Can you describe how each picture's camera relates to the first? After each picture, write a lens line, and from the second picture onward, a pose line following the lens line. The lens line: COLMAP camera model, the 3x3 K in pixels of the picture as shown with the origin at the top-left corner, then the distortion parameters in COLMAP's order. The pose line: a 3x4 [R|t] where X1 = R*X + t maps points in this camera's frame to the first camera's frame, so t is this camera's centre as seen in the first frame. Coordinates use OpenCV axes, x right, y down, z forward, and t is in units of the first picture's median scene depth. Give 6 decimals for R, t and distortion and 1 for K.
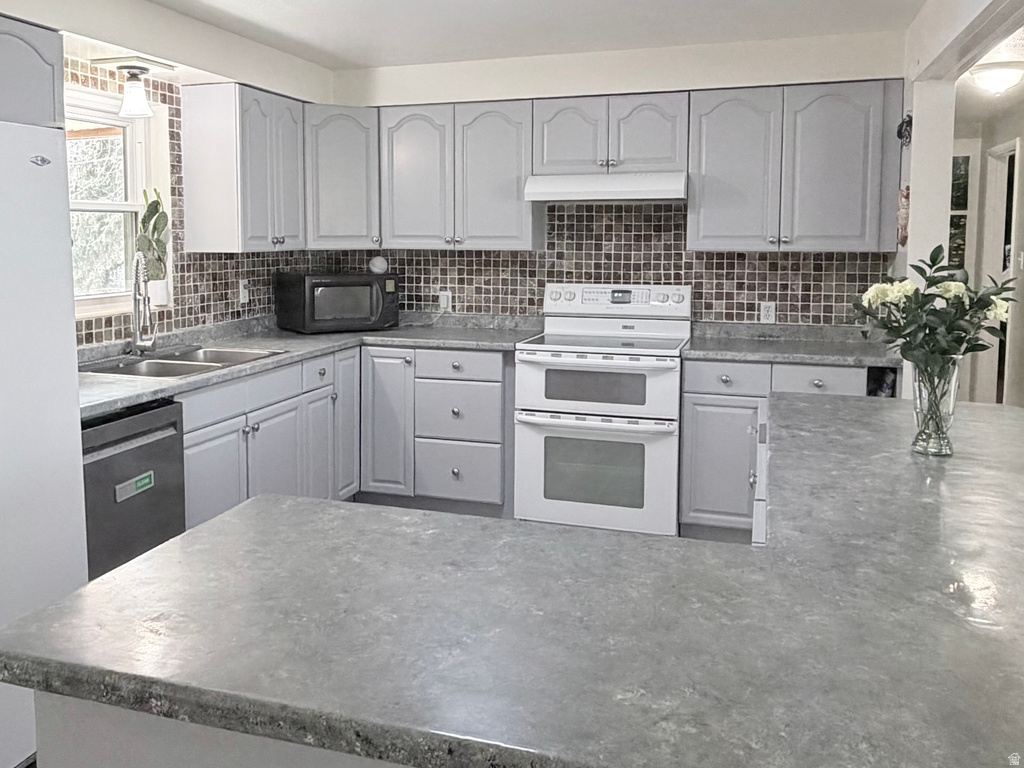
lens RADIAL K [[892.6, 0, 448.3], [0, 892.6, 299.1], [0, 0, 1]] dist [0.005306, -0.000897]
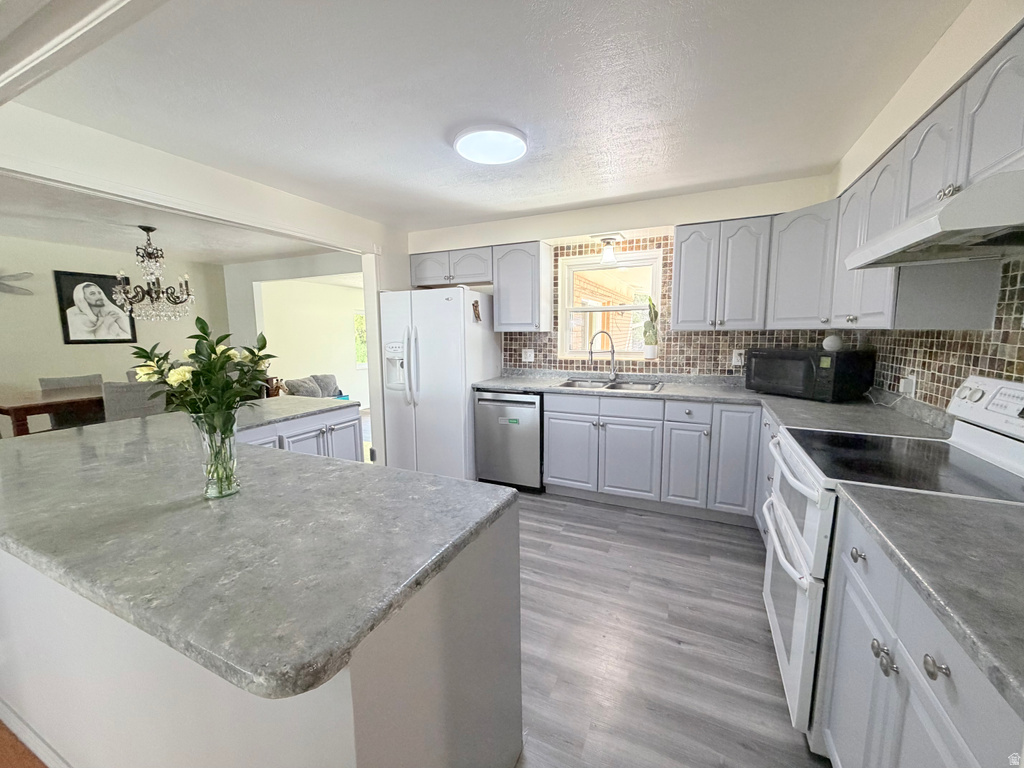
lens RADIAL K [[408.0, 0, 509.1], [0, 408.0, 382.8], [0, 0, 1]] dist [0.000306, 0.000311]
pose [[-0.097417, 0.125668, -0.987278, 0.491023], [-0.062591, 0.989259, 0.132096, -0.033077], [0.993274, 0.074663, -0.088505, 0.681332]]
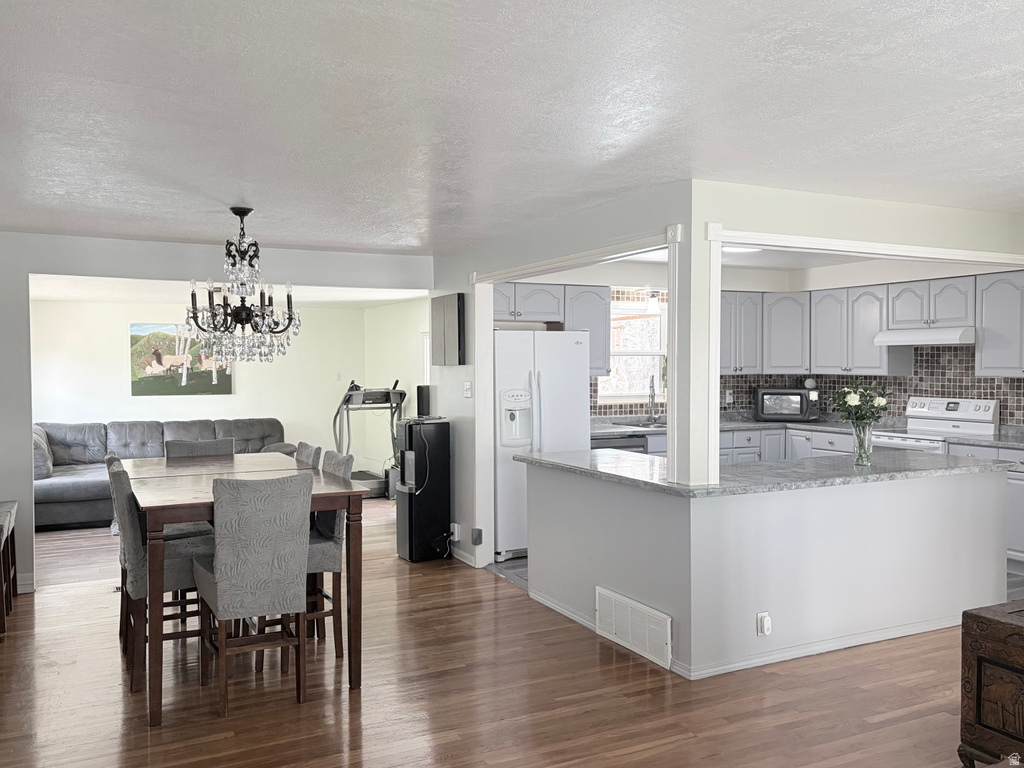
lens RADIAL K [[865.6, 0, 512.0], [0, 865.6, 384.0], [0, 0, 1]] dist [0.032783, -0.013168]
pose [[0.726937, 0.016214, -0.686513, 0.673174], [-0.046822, 0.998565, -0.025995, 0.033338], [0.685106, 0.051040, 0.726653, -0.609740]]
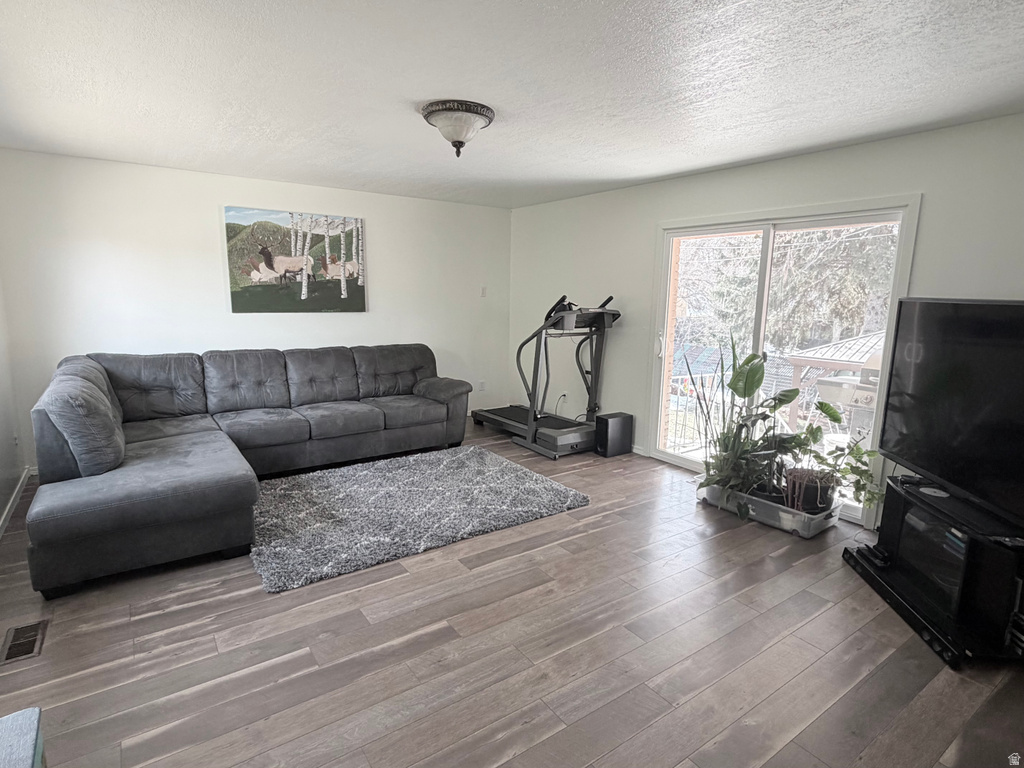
lens RADIAL K [[550.5, 0, 510.1], [0, 550.5, 380.0], [0, 0, 1]] dist [-0.000929, -0.001140]
pose [[0.817068, 0.105371, -0.566830, -0.644843], [-0.058039, 0.993195, 0.100968, 0.043221], [0.573612, -0.049599, 0.817624, -0.164361]]
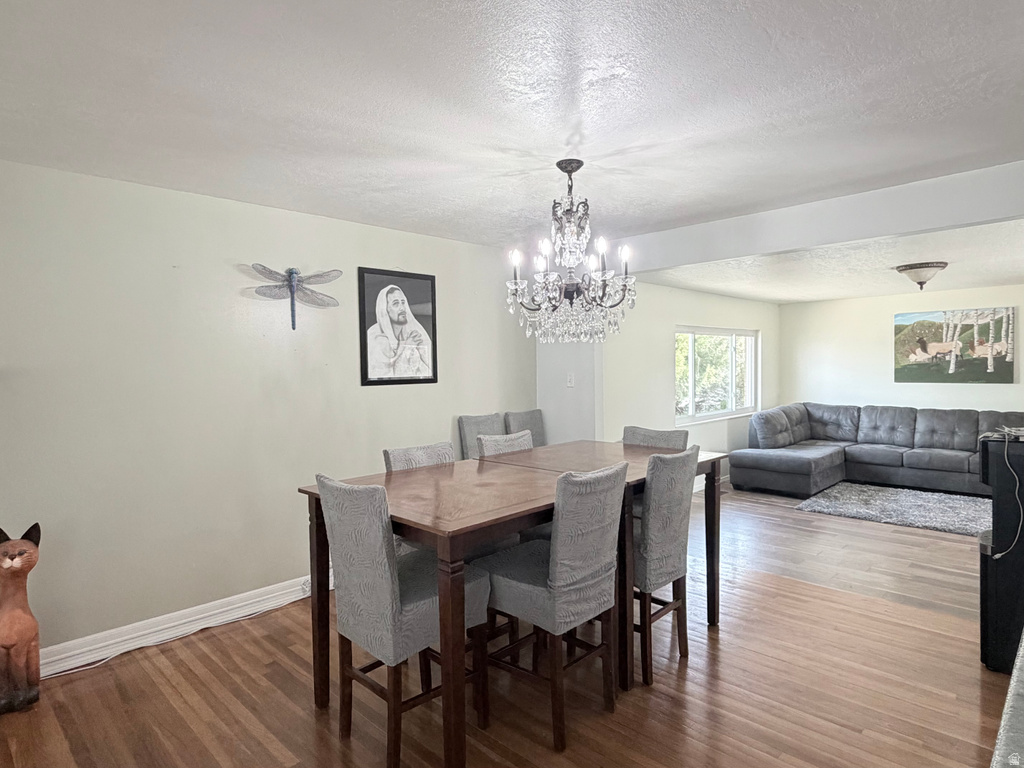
lens RADIAL K [[589.1, 0, 512.0], [0, 589.1, 384.0], [0, 0, 1]] dist [0.005638, 0.000717]
pose [[-0.420293, 0.037951, -0.906595, 0.309041], [-0.048458, 0.996760, 0.064190, 0.001729], [0.906094, 0.070910, -0.417092, 0.106524]]
